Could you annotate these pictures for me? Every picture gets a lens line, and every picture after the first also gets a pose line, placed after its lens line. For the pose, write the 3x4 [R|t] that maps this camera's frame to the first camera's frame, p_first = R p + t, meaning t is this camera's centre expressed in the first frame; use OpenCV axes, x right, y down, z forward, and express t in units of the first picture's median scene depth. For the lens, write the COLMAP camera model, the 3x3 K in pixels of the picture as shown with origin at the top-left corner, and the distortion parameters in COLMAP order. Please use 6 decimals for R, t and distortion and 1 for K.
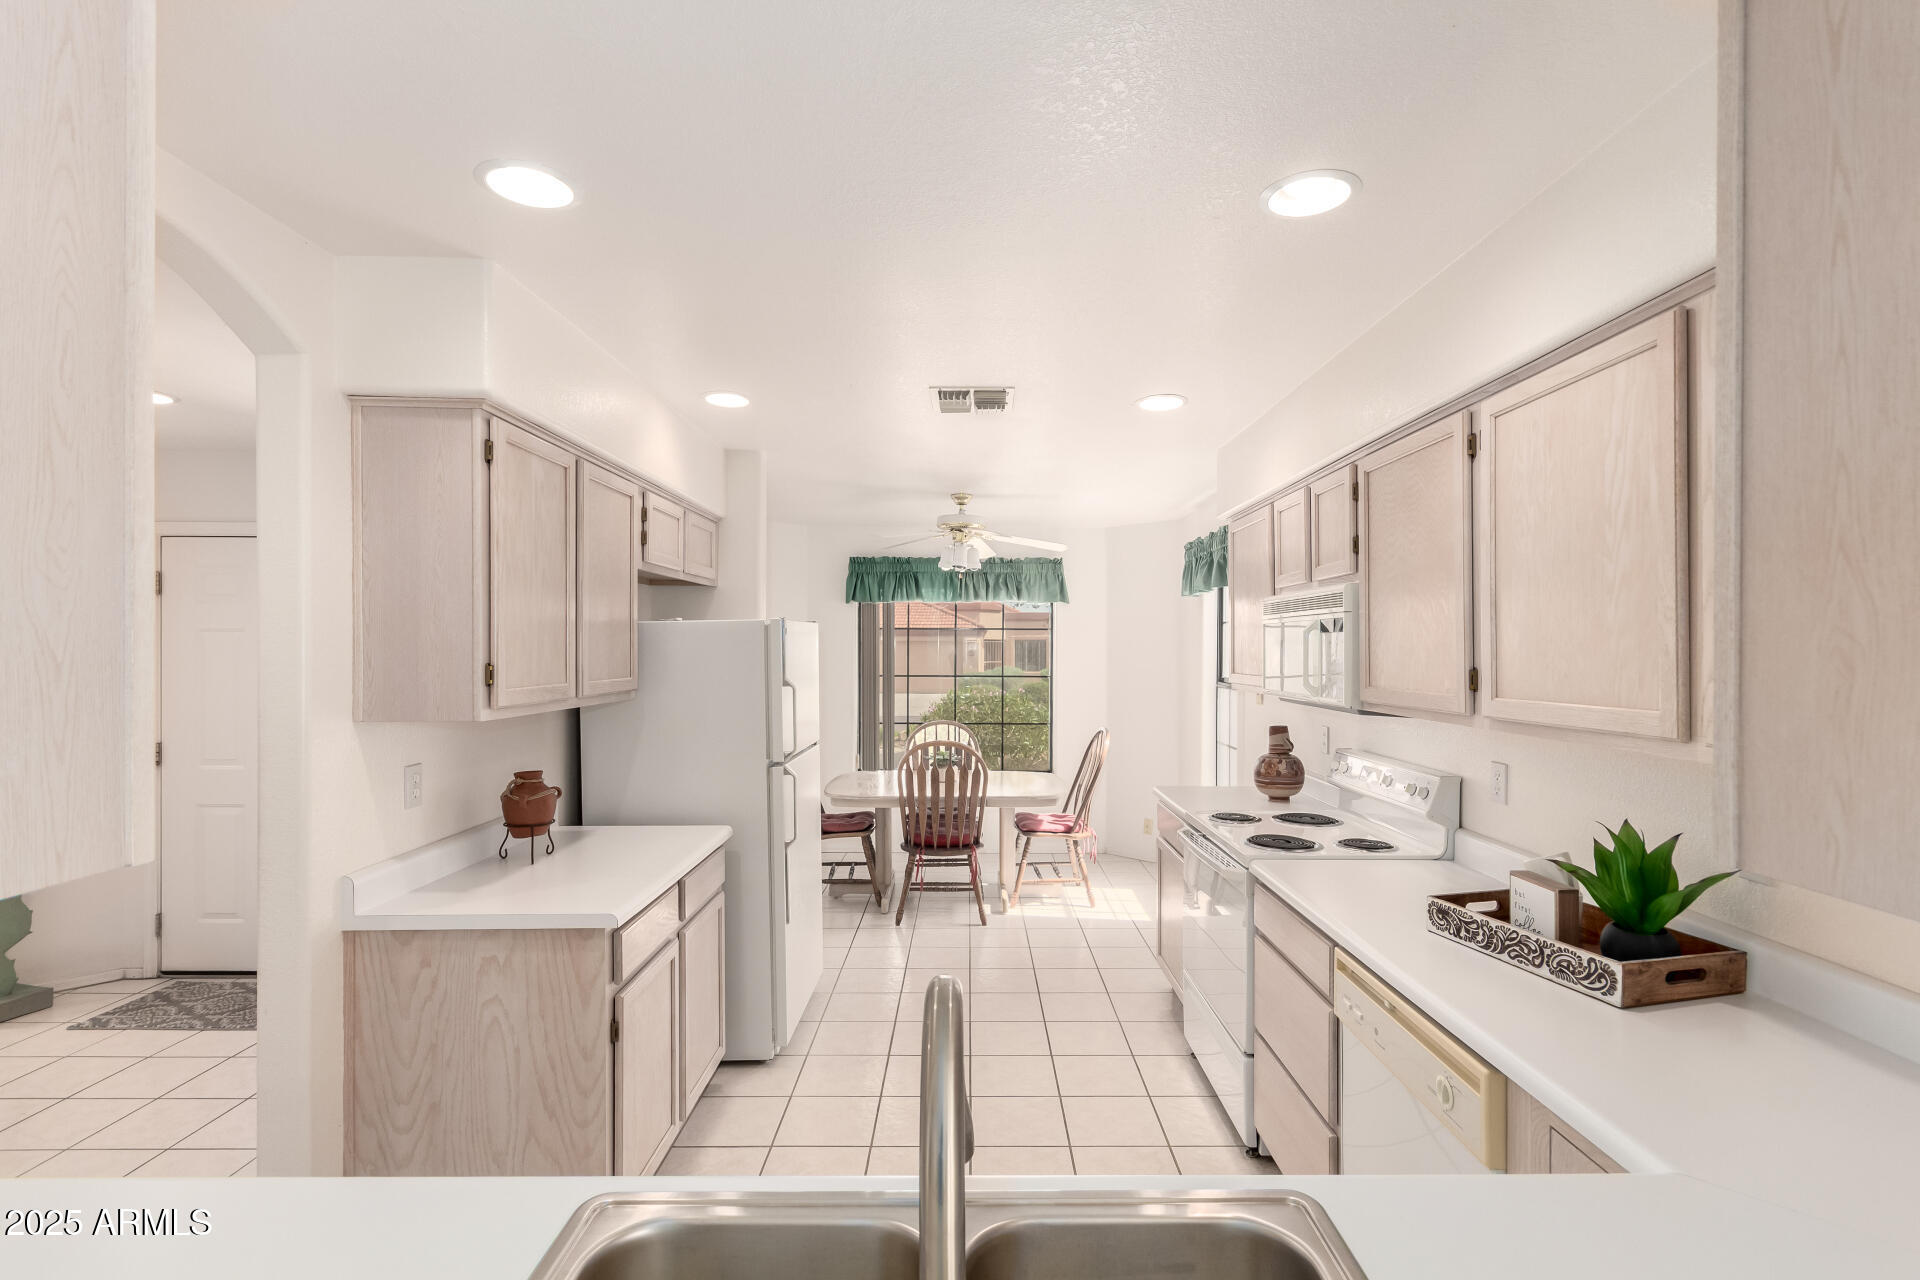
lens RADIAL K [[892.1, 0, 977.6], [0, 892.1, 647.7], [0, 0, 1]] dist [-0.006048, 0.001333]
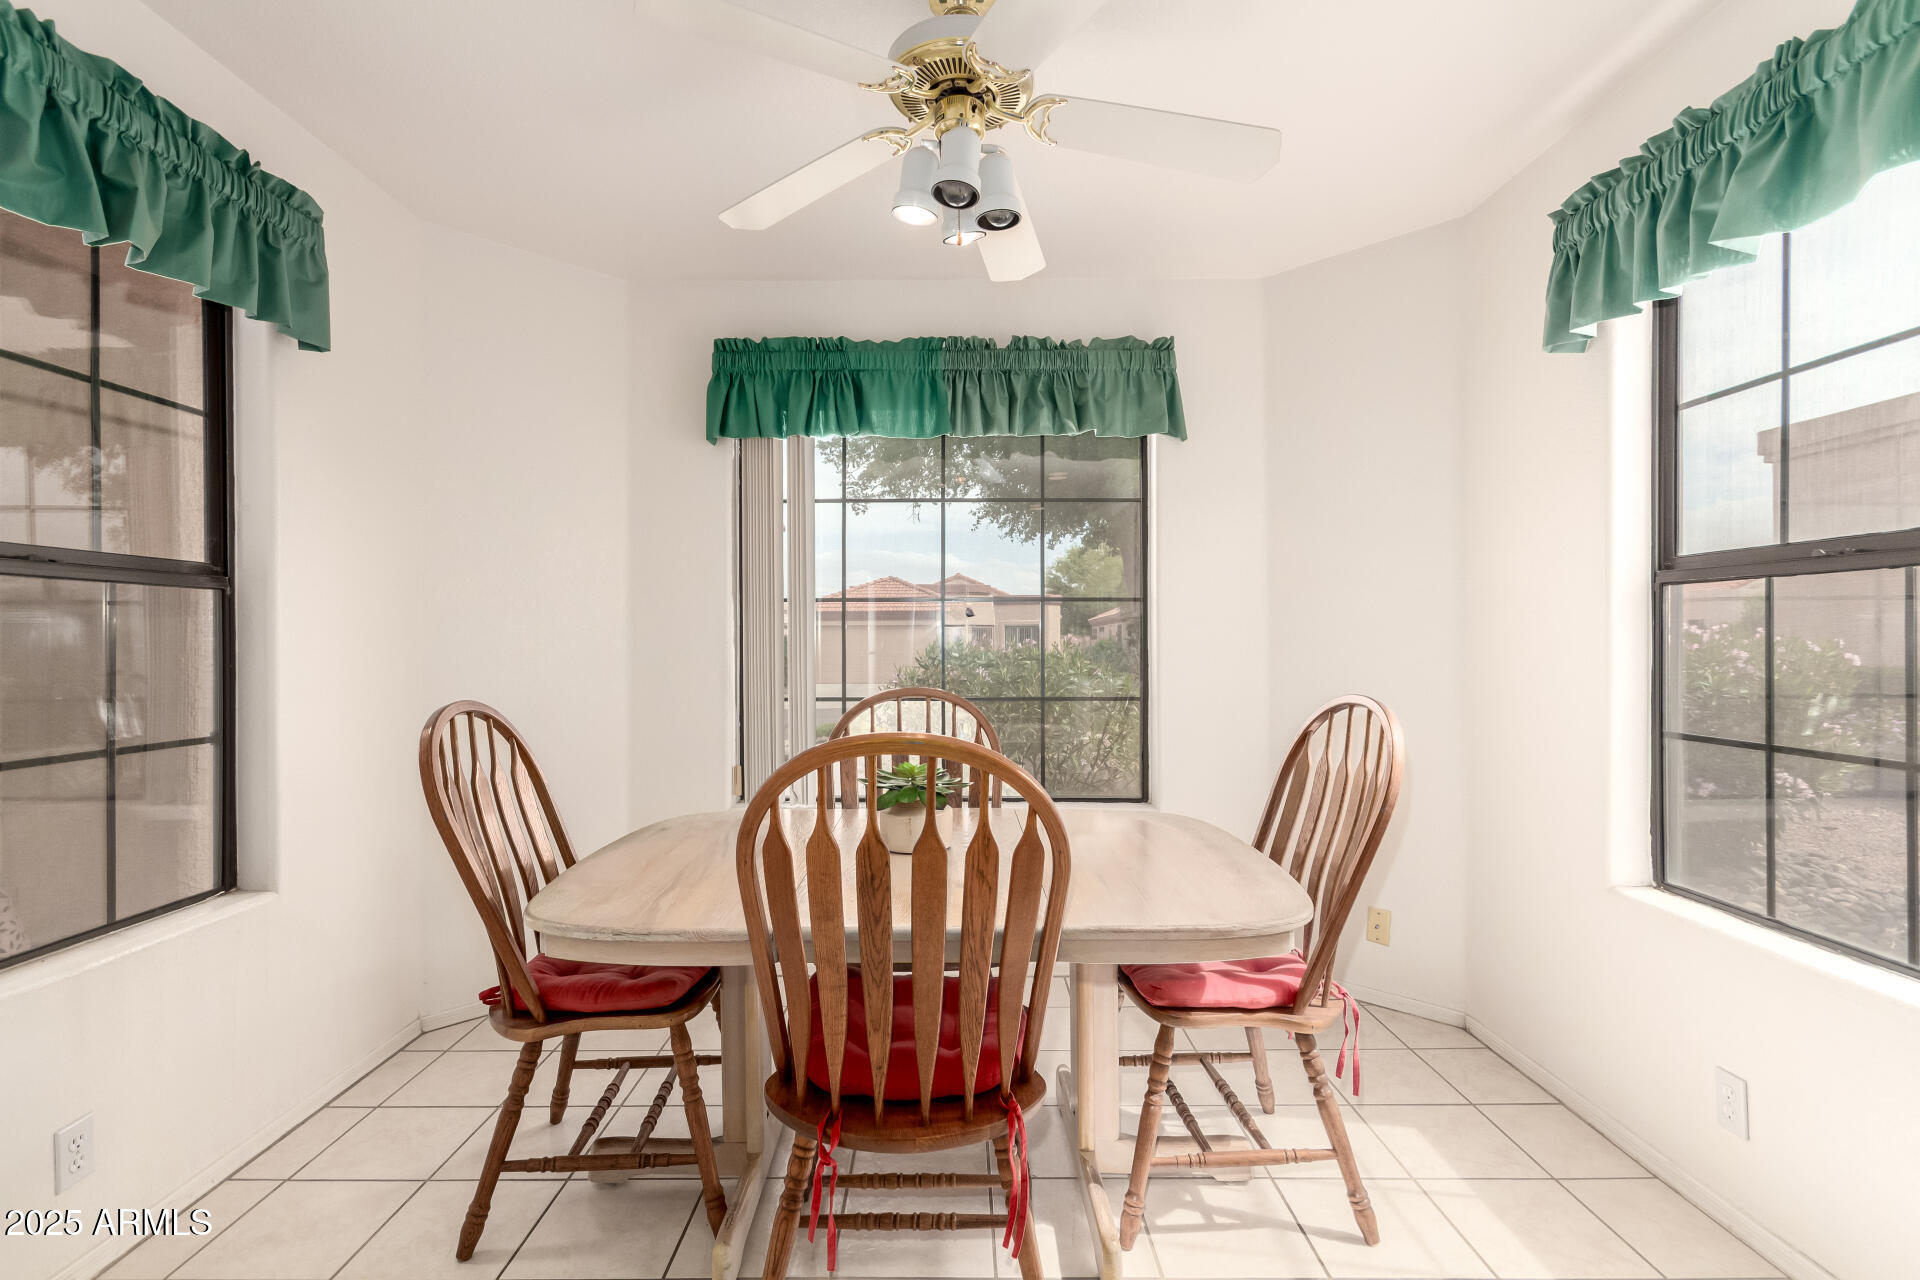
lens RADIAL K [[892.1, 0, 950.8], [0, 892.1, 641.6], [0, 0, 1]] dist [-0.006048, 0.001333]
pose [[0.999962, -0.001719, -0.008505, -0.019062], [0.001660, 0.999975, -0.006880, 0.067719], [0.008517, 0.006866, 0.999940, 0.620348]]
